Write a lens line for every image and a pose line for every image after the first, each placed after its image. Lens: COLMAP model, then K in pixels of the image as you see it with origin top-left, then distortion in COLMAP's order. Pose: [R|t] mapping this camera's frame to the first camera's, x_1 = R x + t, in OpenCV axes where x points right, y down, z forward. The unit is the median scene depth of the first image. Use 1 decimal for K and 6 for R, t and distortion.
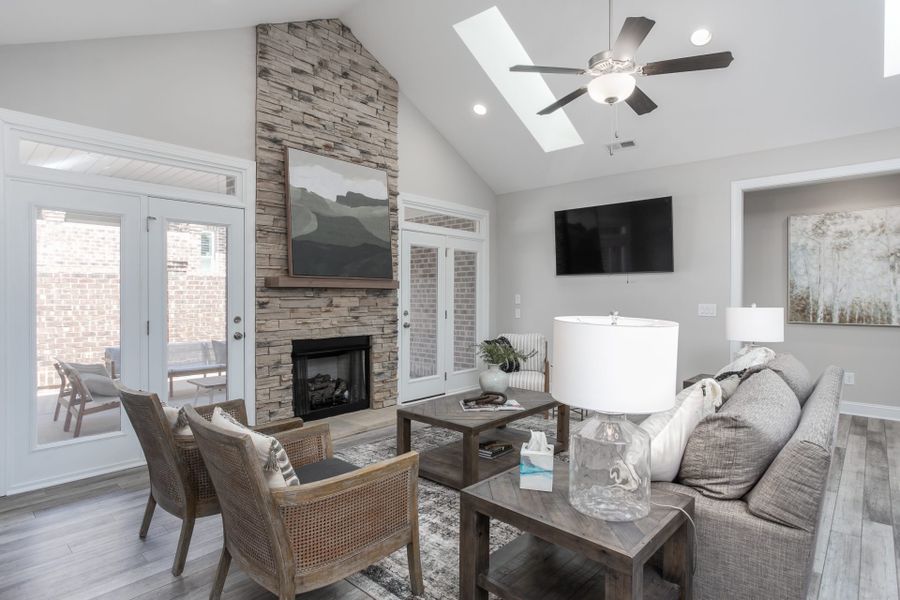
lens RADIAL K [[480.3, 0, 445.2], [0, 480.3, 298.9], [0, 0, 1]] dist [-0.019312, 0.009378]
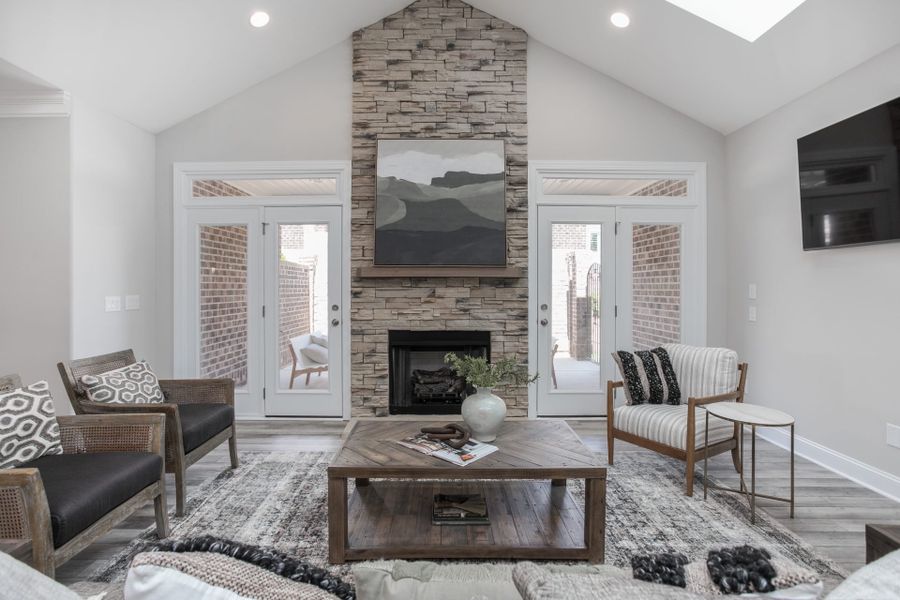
lens RADIAL K [[438.3, 0, 447.6], [0, 438.3, 287.9], [0, 0, 1]] dist [-0.032481, 0.009499]
pose [[0.682552, -0.001979, -0.730834, 0.404636], [-0.003926, 0.999972, -0.006374, 0.002883], [0.730826, 0.007220, 0.682526, 0.430837]]
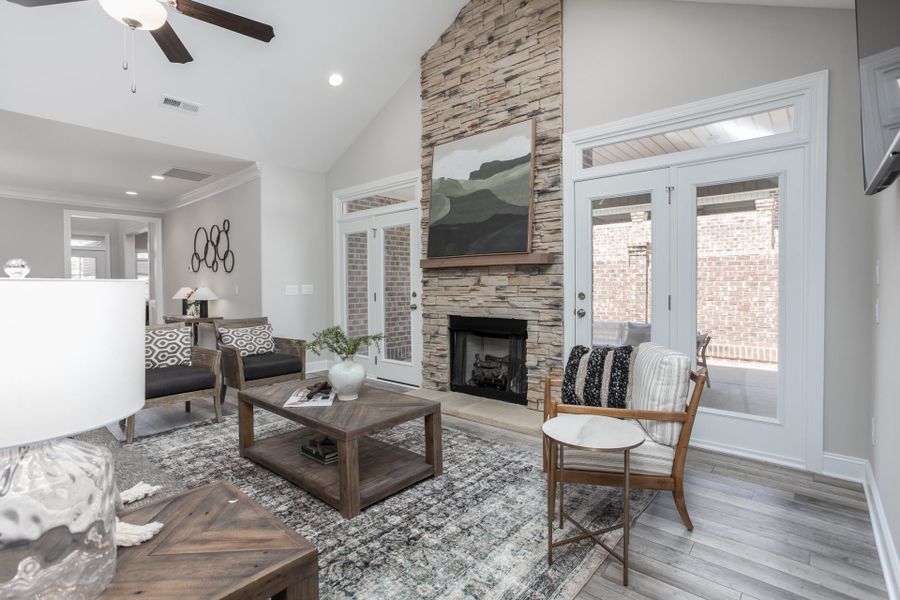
lens RADIAL K [[438.3, 0, 448.2], [0, 438.3, 291.8], [0, 0, 1]] dist [-0.032481, 0.009499]
pose [[0.033065, 0.013762, -0.999358, 0.656180], [-0.001127, 0.999905, 0.013732, 0.016727], [0.999453, 0.000672, 0.033078, 0.899489]]
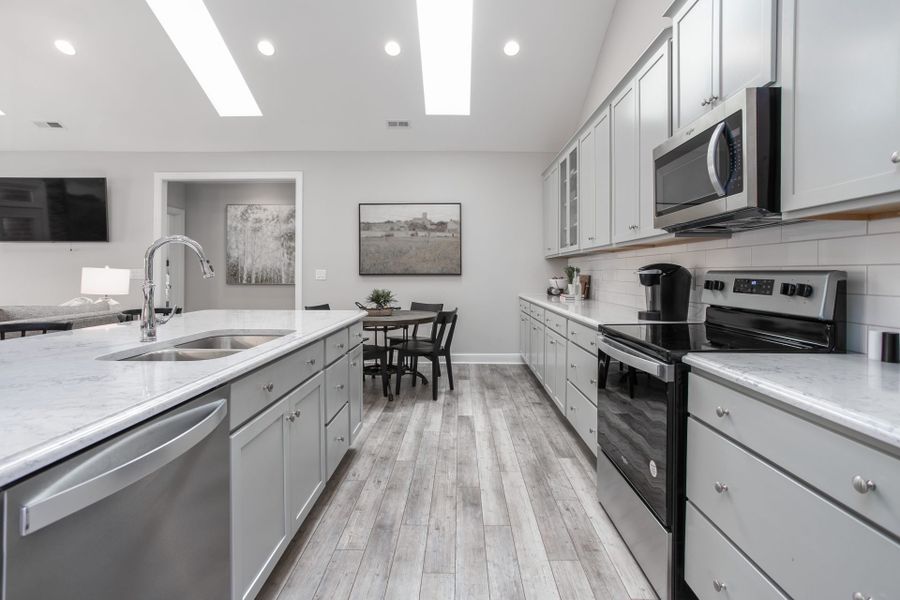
lens RADIAL K [[442.5, 0, 450.8], [0, 442.5, 267.1], [0, 0, 1]] dist [-0.018890, 0.010593]
pose [[0.745086, 0.003985, 0.666957, 0.401987], [0.007376, 0.999872, -0.014214, 0.027257], [-0.666928, 0.015510, 0.744961, -0.379392]]
